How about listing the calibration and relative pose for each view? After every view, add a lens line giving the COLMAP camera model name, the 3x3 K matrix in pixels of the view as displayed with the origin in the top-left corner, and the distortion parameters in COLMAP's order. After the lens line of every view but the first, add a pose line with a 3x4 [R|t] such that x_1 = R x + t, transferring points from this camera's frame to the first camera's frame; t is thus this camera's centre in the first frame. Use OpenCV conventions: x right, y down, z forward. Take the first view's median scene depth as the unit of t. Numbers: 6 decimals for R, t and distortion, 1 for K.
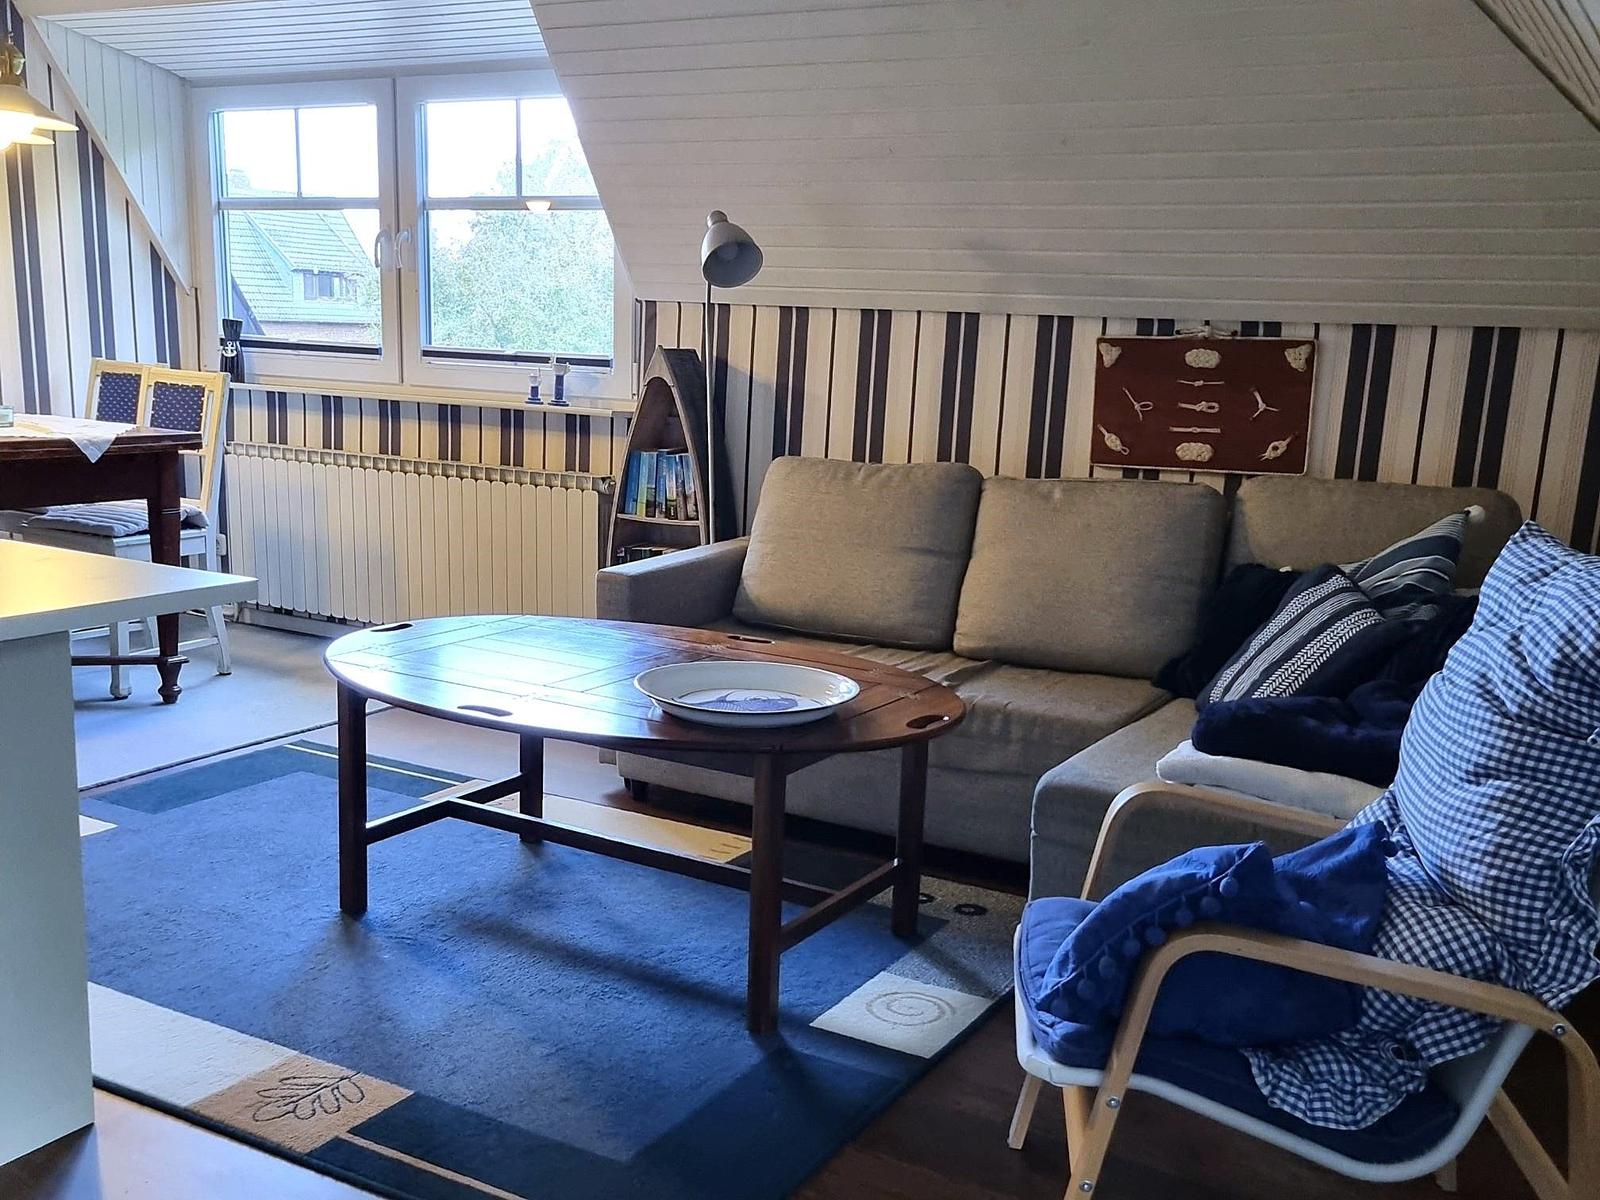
lens RADIAL K [[1608.6, 0, 805.0], [0, 1608.6, 601.2], [0, 0, 1]] dist [0.043813, 0.013940]
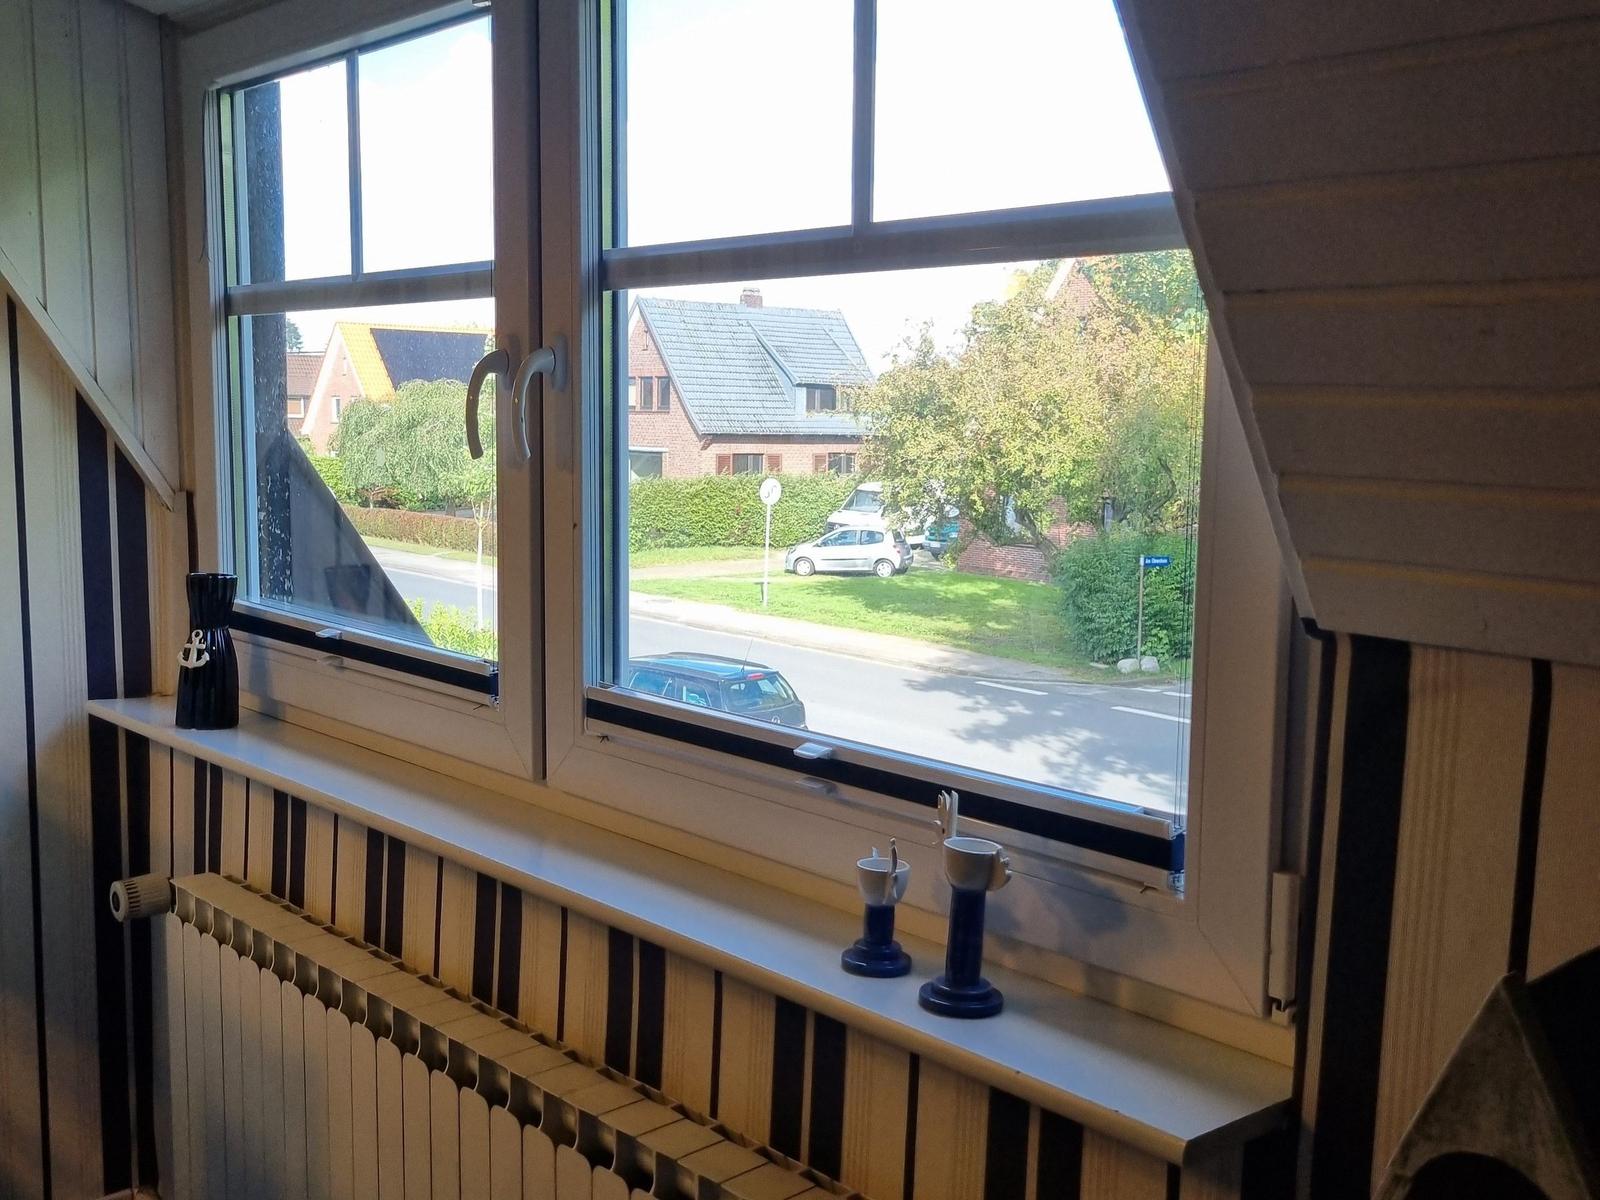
lens RADIAL K [[1608.6, 0, 805.0], [0, 1608.6, 601.2], [0, 0, 1]] dist [0.043813, 0.013940]
pose [[0.954431, 0.021146, -0.297681, -0.113157], [-0.040082, 0.997532, -0.057652, -0.189210], [0.295727, 0.066957, 0.952923, 0.827368]]
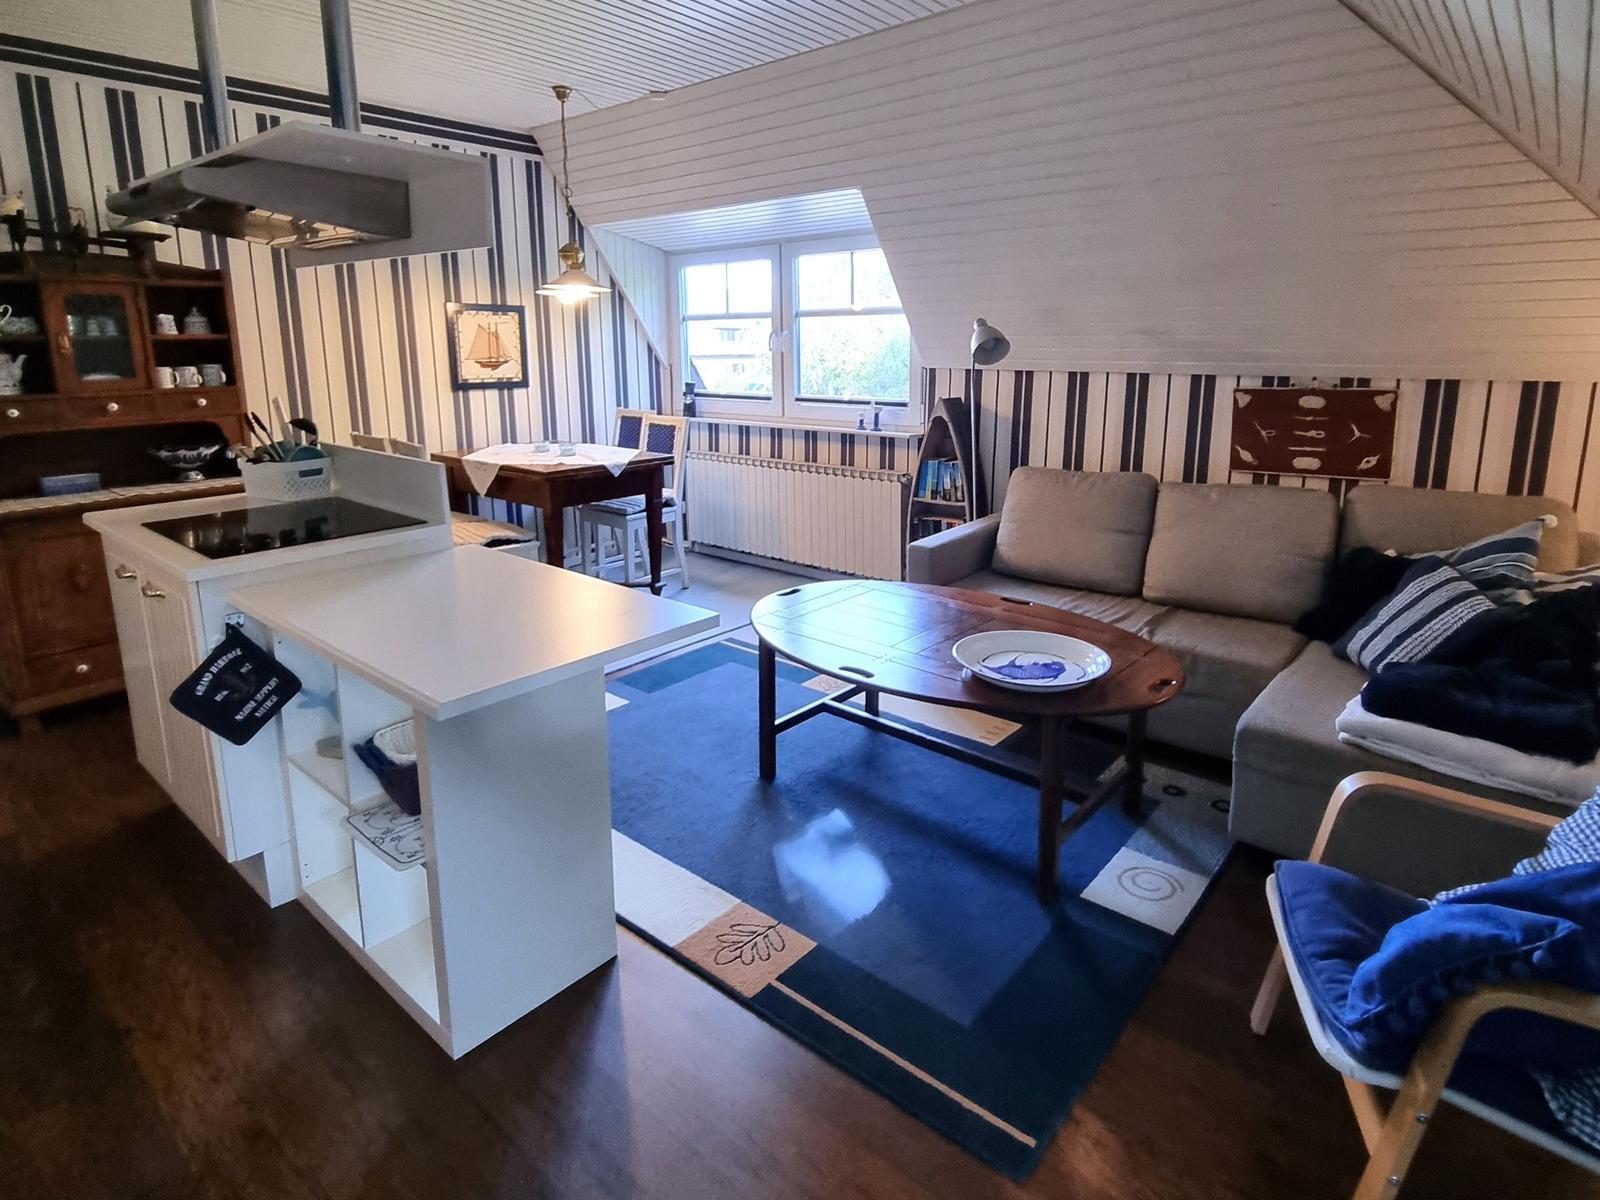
lens RADIAL K [[884.9, 0, 816.8], [0, 884.9, 447.4], [0, 0, 1]] dist [-0.004194, -0.001110]
pose [[0.982053, -0.016569, -0.187874, -0.046150], [0.005998, 0.998373, -0.056696, -0.058871], [0.188508, 0.054552, 0.980555, 0.102511]]
